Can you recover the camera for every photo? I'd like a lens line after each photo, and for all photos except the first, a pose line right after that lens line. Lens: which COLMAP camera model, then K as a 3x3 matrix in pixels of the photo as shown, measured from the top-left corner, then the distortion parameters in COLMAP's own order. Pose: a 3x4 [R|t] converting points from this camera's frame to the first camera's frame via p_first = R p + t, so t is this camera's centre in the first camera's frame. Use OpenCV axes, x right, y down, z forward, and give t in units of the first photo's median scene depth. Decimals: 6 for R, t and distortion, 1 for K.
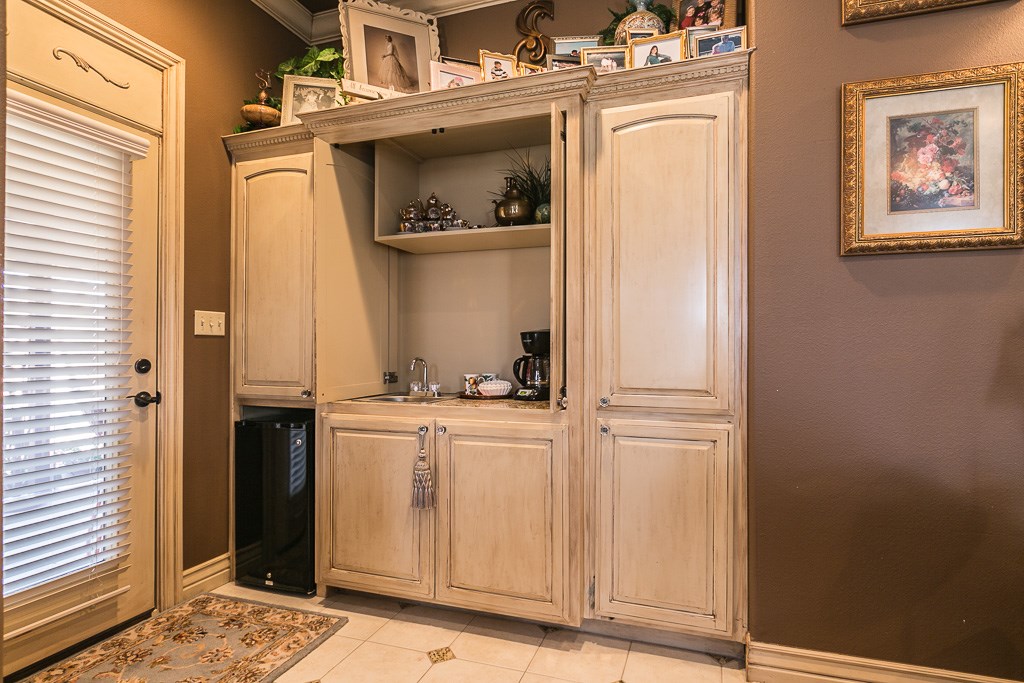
lens RADIAL K [[565.3, 0, 516.0], [0, 565.3, 346.6], [0, 0, 1]] dist [0.030118, 0.000175]
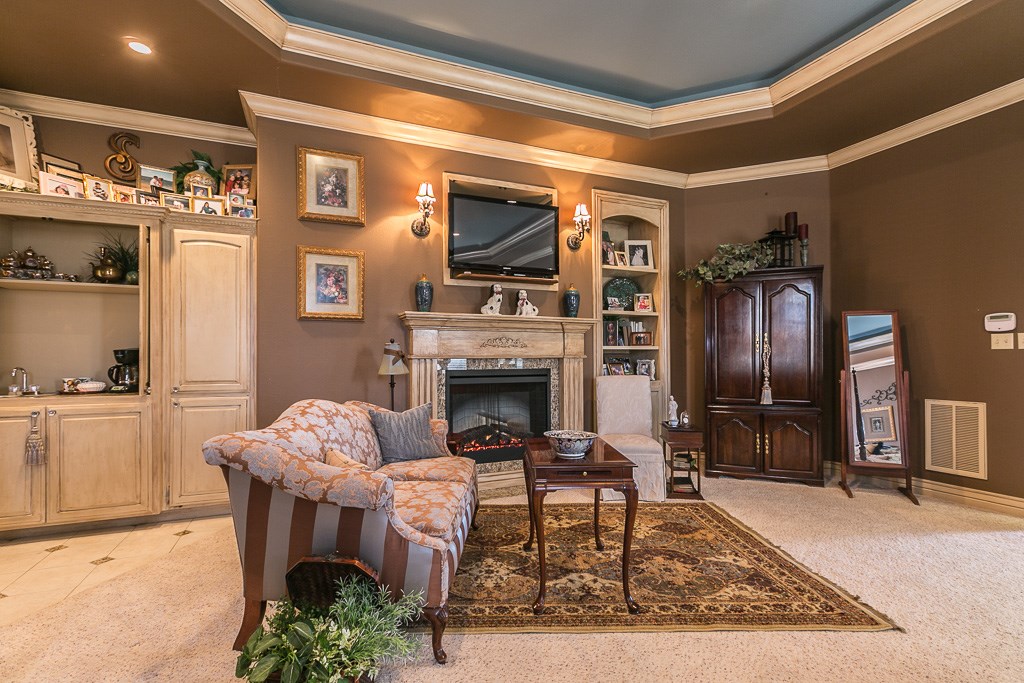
lens RADIAL K [[459.5, 0, 493.5], [0, 459.5, 357.6], [0, 0, 1]] dist [-0.011915, 0.001365]
pose [[0.737955, -0.000640, 0.674850, -0.081022], [-0.000053, 0.999999, 0.001007, -0.006330], [-0.674850, -0.000779, 0.737954, -0.765112]]
